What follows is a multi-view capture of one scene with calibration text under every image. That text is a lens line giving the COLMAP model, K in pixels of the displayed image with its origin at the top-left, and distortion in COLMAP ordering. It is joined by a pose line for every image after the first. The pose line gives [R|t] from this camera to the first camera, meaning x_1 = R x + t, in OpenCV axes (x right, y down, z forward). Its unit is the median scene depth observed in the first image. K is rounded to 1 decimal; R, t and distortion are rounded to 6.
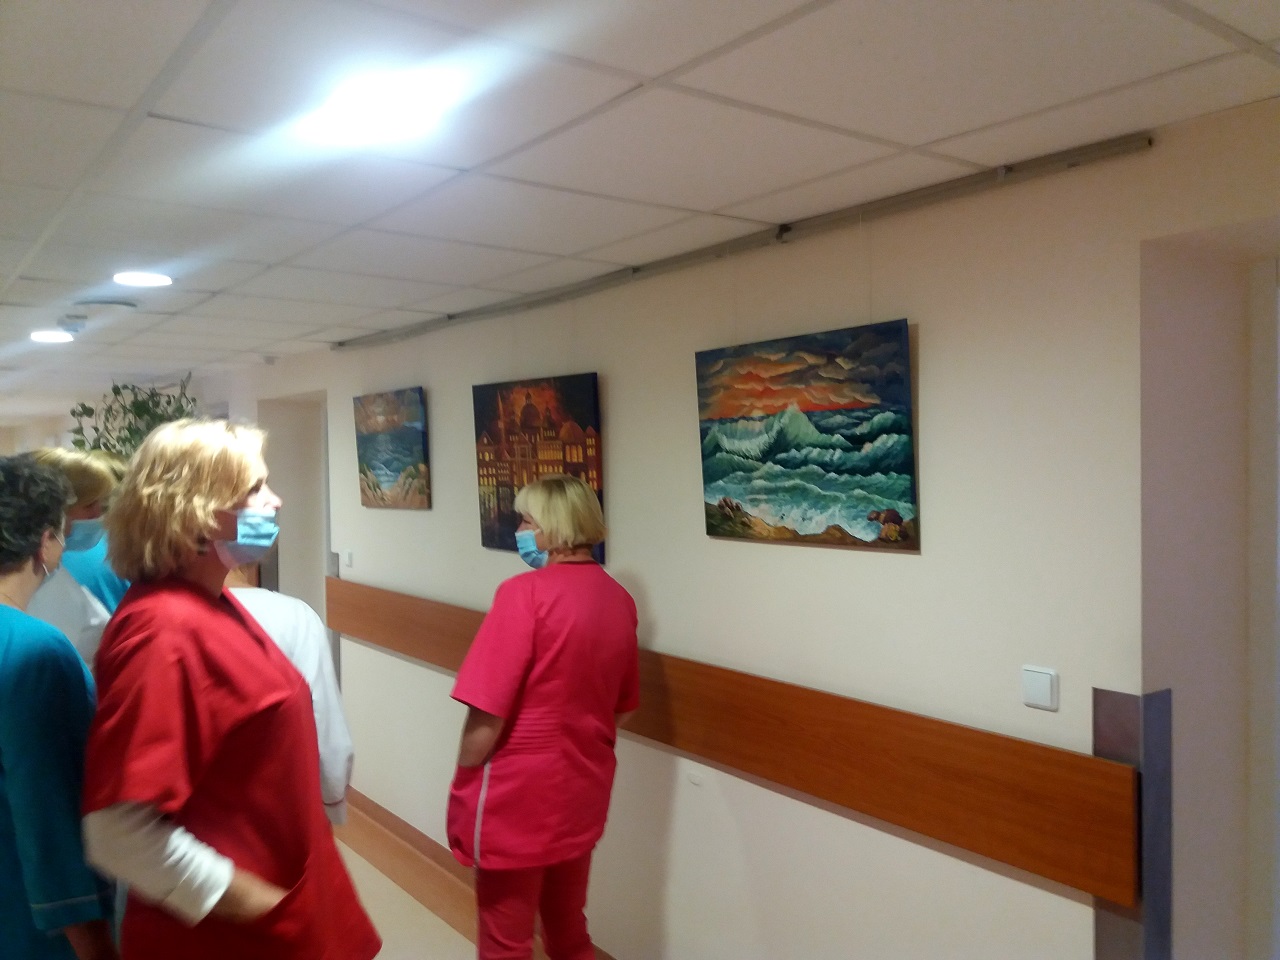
lens RADIAL K [[1073.6, 0, 633.0], [0, 1073.6, 473.8], [0, 0, 1]] dist [-0.044027, -0.030350]
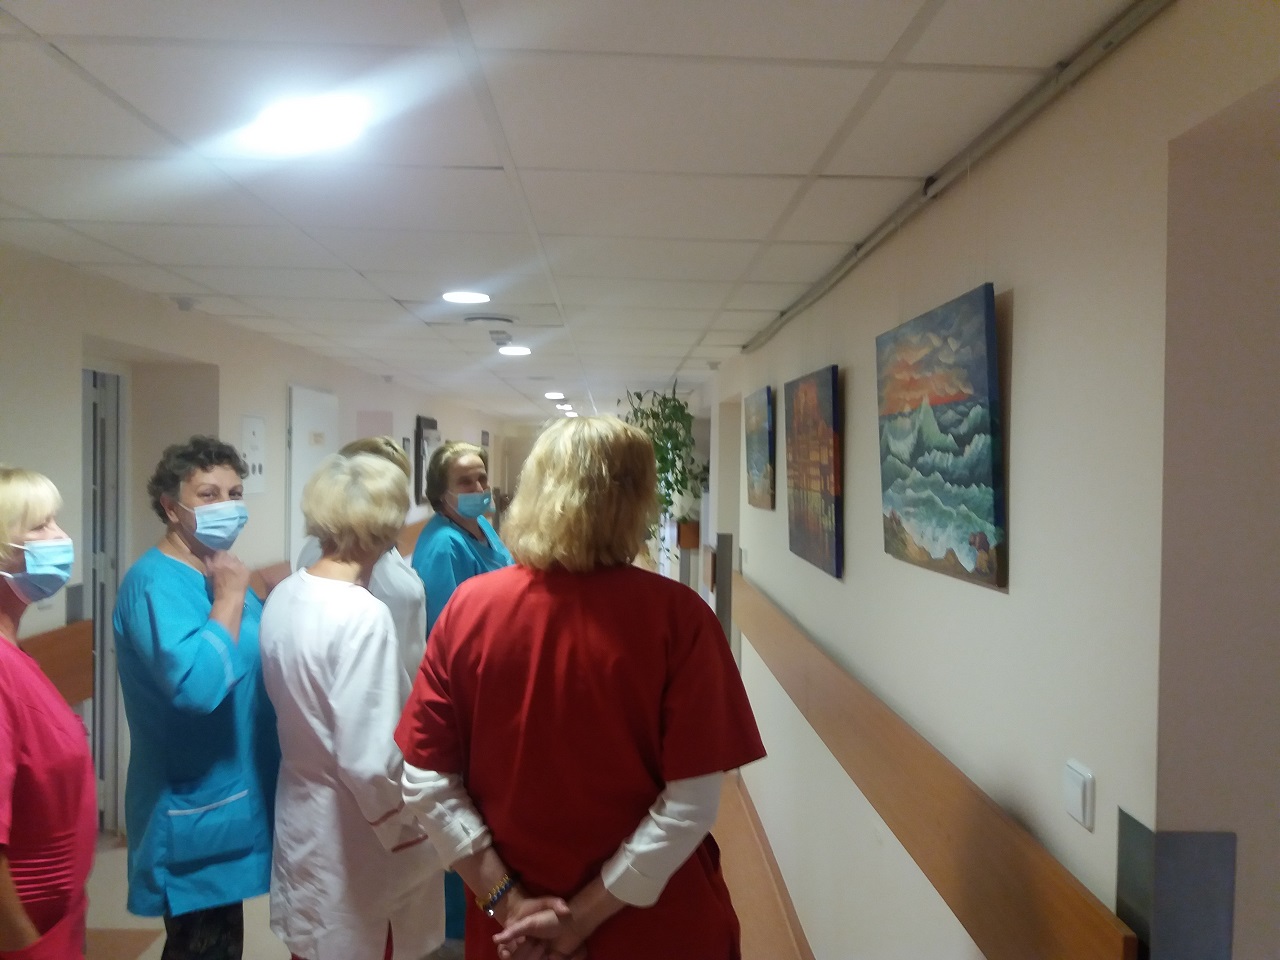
lens RADIAL K [[1073.6, 0, 634.8], [0, 1073.6, 480.4], [0, 0, 1]] dist [-0.044027, -0.030350]
pose [[0.819036, 0.019972, -0.573394, 0.433534], [-0.014862, 0.999797, 0.013596, -0.009531], [0.573549, -0.002614, 0.819167, 0.209980]]
